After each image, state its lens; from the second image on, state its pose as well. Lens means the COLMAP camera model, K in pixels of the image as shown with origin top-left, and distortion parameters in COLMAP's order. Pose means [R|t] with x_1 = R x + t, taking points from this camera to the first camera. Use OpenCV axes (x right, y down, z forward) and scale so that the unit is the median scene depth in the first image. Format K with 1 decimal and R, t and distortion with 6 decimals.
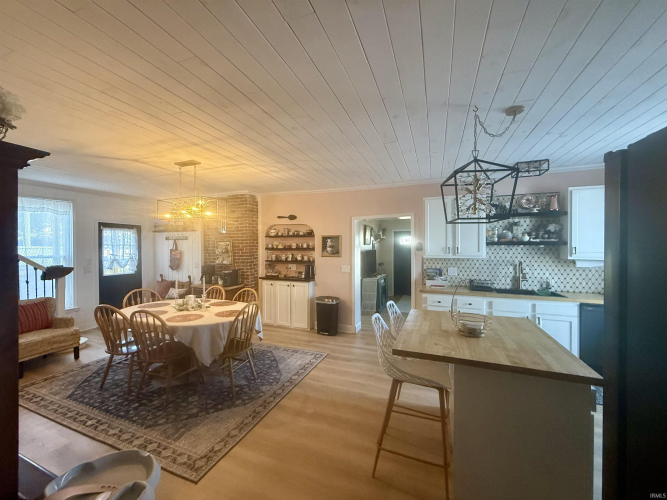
lens RADIAL K [[267.6, 0, 332.0], [0, 267.6, 249.4], [0, 0, 1]] dist [-0.001169, -0.000107]
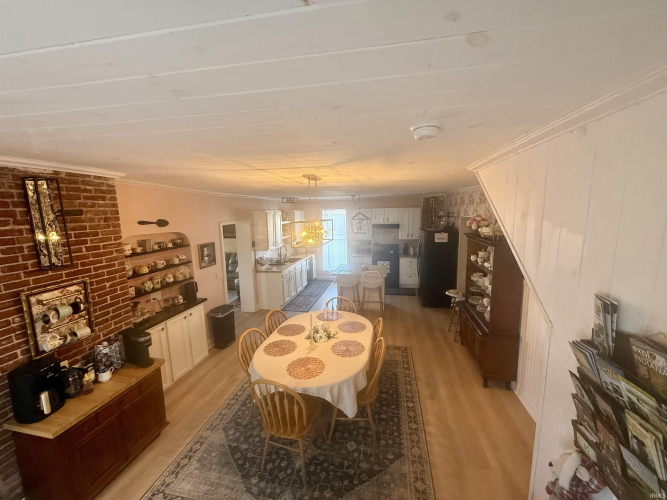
lens RADIAL K [[267.6, 0, 334.3], [0, 267.6, 249.1], [0, 0, 1]] dist [-0.001169, -0.000107]
pose [[-0.189217, -0.133089, 0.972874, -0.937704], [0.027247, 0.989679, 0.140687, -0.143609], [-0.981557, 0.053128, -0.183638, 0.732174]]
